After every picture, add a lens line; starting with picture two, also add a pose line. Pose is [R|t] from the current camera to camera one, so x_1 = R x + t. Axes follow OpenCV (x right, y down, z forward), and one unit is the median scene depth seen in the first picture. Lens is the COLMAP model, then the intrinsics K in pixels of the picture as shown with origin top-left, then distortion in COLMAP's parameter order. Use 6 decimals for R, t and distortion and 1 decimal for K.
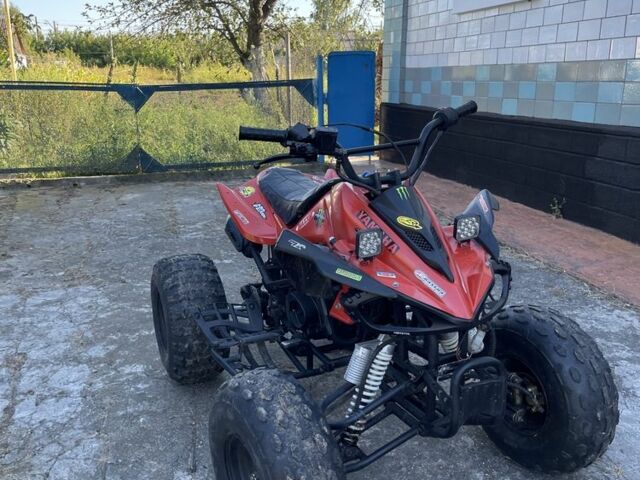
lens RADIAL K [[652.3, 0, 320.0], [0, 652.3, 240.0], [0, 0, 1]] dist [0.012010, 0.023175]
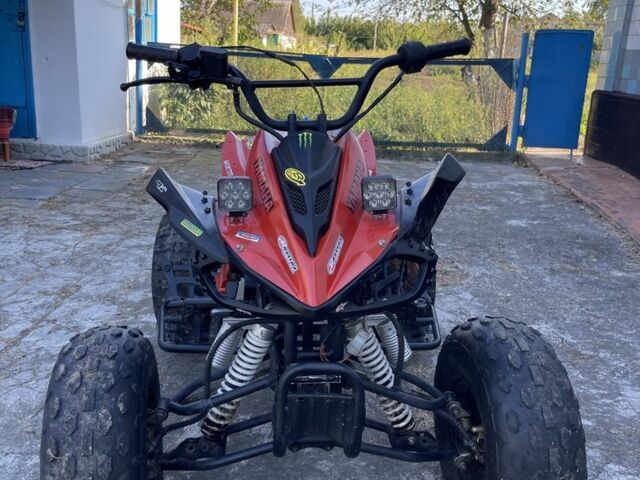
lens RADIAL K [[655.0, 0, 320.0], [0, 655.0, 240.0], [0, 0, 1]] dist [0.018794, -0.014134]
pose [[0.926914, 0.142129, -0.347319, 0.095494], [-0.136993, 0.989787, 0.039434, 0.002923], [0.349377, 0.011028, 0.936917, 0.059623]]
